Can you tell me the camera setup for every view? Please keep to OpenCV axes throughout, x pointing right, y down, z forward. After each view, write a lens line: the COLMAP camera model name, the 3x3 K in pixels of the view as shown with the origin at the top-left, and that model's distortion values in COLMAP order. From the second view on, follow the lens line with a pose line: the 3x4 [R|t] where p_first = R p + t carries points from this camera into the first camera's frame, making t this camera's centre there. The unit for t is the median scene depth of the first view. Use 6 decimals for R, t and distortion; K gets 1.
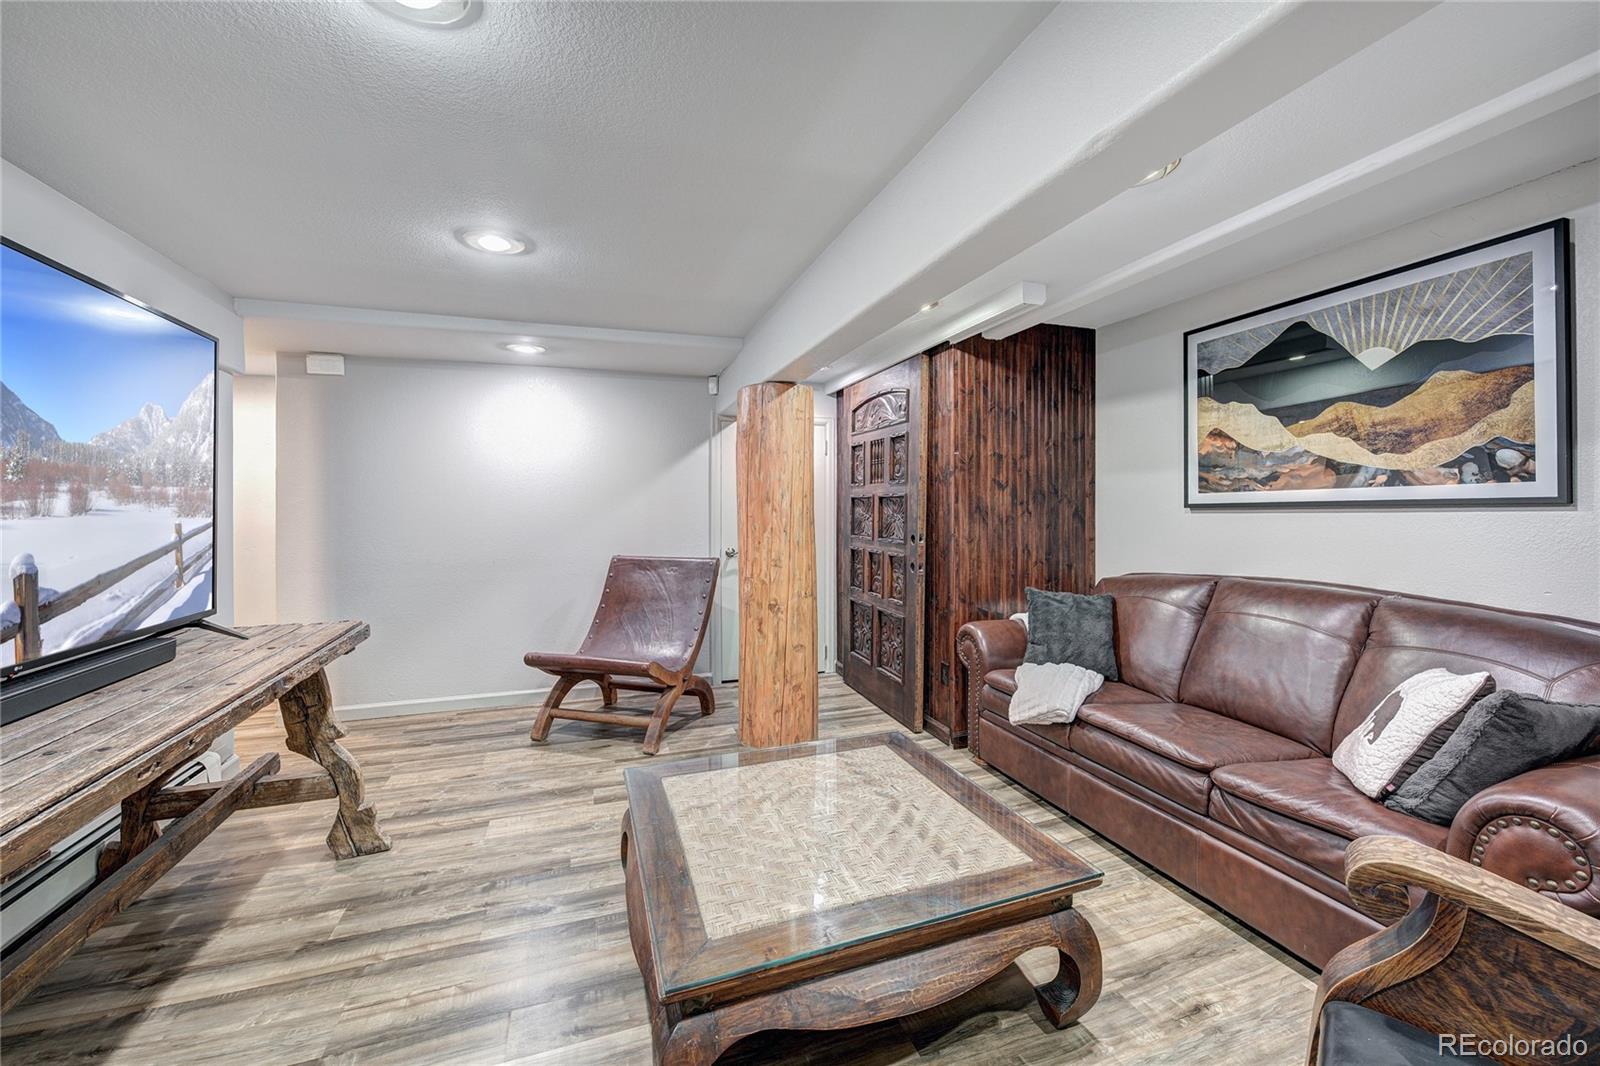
lens RADIAL K [[633.4, 0, 807.2], [0, 633.4, 512.4], [0, 0, 1]] dist [-0.013512, -0.000251]
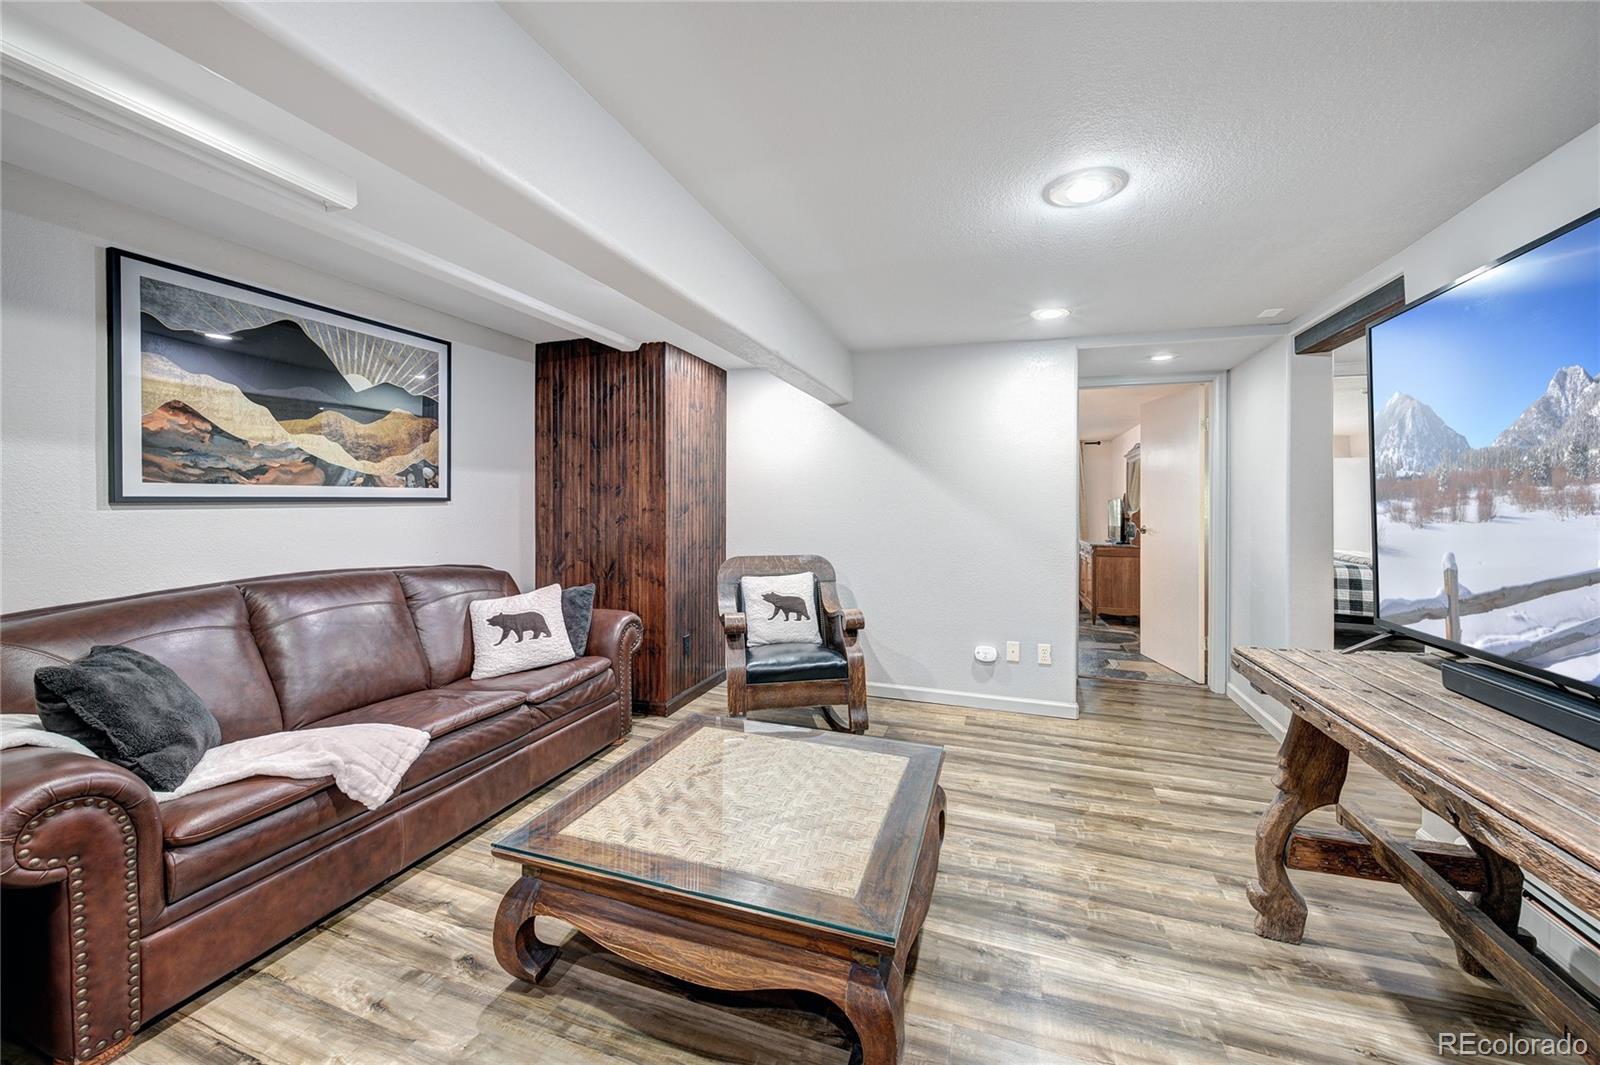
lens RADIAL K [[602.7, 0, 792.7], [0, 602.7, 503.6], [0, 0, 1]] dist [0.014187, 0.000121]
pose [[-0.769400, -0.004061, 0.638755, -0.549371], [-0.003092, 0.999992, 0.002634, -0.012889], [-0.638760, 0.000052, -0.769406, 1.420620]]
